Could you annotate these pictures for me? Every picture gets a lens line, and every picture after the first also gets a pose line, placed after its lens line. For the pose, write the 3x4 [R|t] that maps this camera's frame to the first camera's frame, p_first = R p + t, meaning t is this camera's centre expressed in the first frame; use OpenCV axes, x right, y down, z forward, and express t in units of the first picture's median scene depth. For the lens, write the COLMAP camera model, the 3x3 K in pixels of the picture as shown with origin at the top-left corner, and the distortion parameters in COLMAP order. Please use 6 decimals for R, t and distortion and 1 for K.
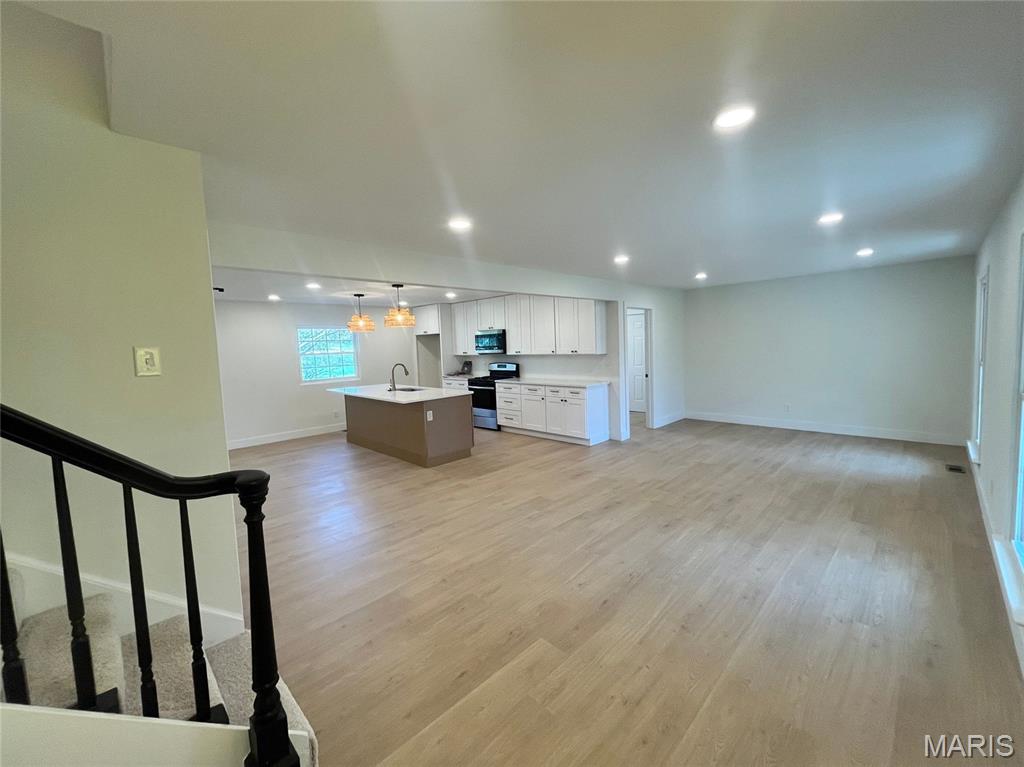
lens RADIAL K [[410.5, 0, 513.4], [0, 410.5, 377.3], [0, 0, 1]] dist [-0.003037, -0.001025]
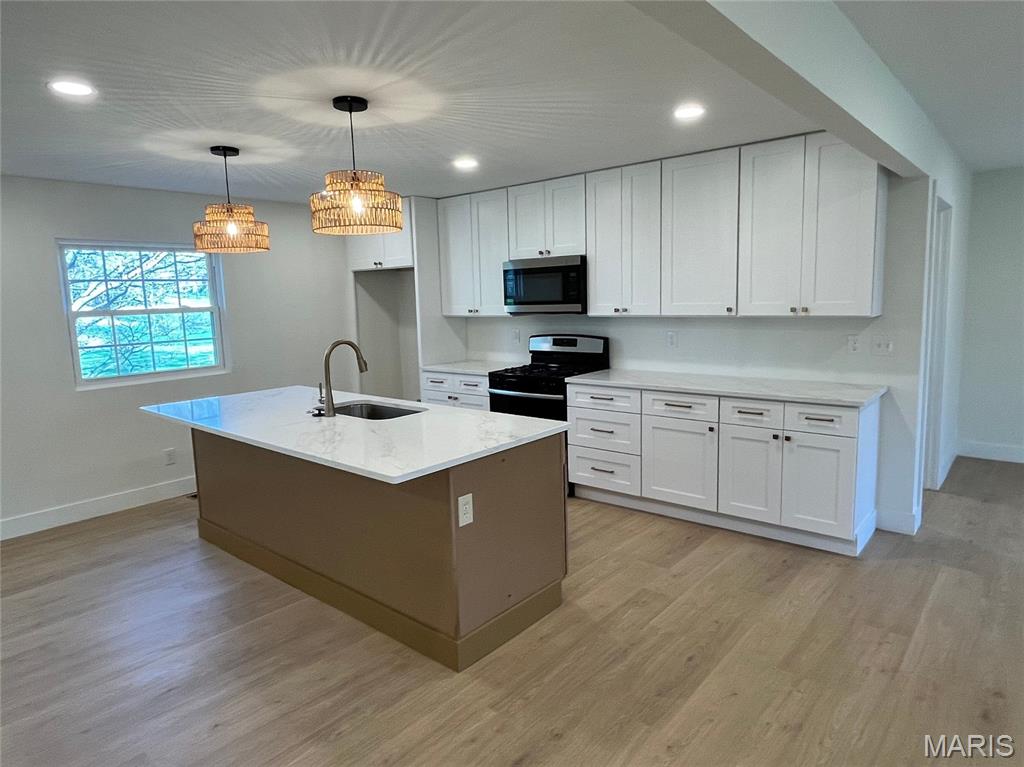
lens RADIAL K [[619.8, 0, 507.1], [0, 619.8, 377.6], [0, 0, 1]] dist [-0.006245, -0.003338]
pose [[0.997013, -0.003276, 0.077161, -0.161592], [-0.000353, 0.998896, 0.046970, -0.024021], [-0.077230, -0.046857, 0.995912, 0.404811]]
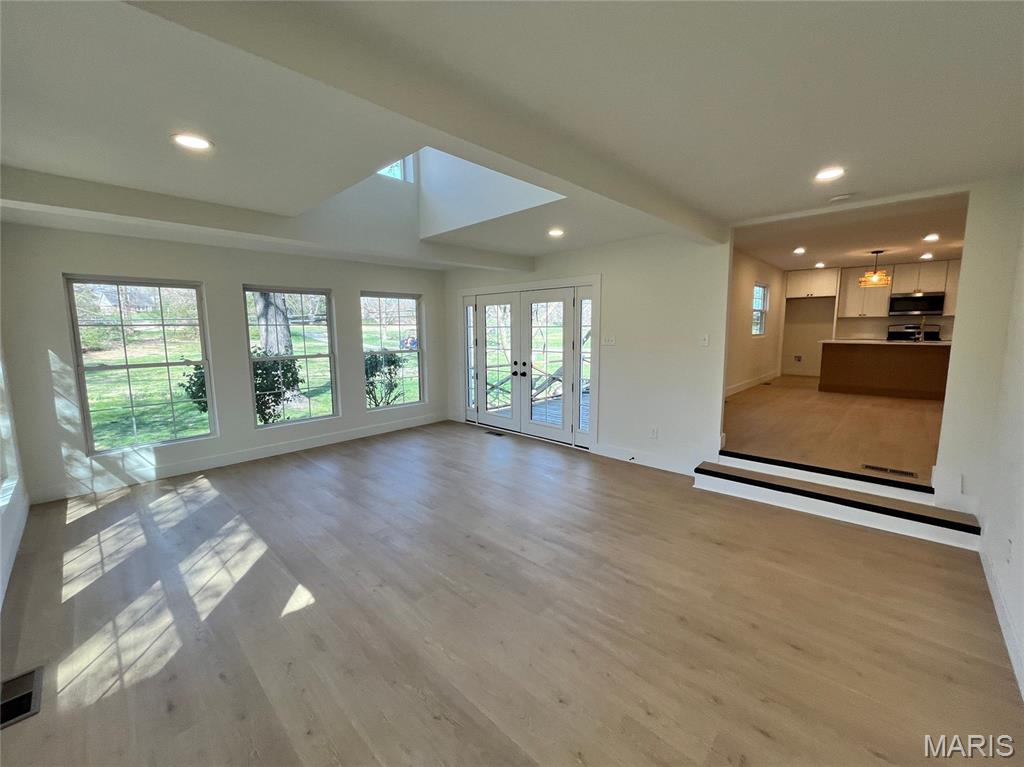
lens RADIAL K [[410.5, 0, 512.4], [0, 410.5, 377.8], [0, 0, 1]] dist [-0.003037, -0.001025]
pose [[0.999147, 0.028150, 0.030207, -1.262846], [-0.029318, 0.998810, 0.038964, 0.105212], [-0.029074, -0.039817, 0.998784, -0.035735]]
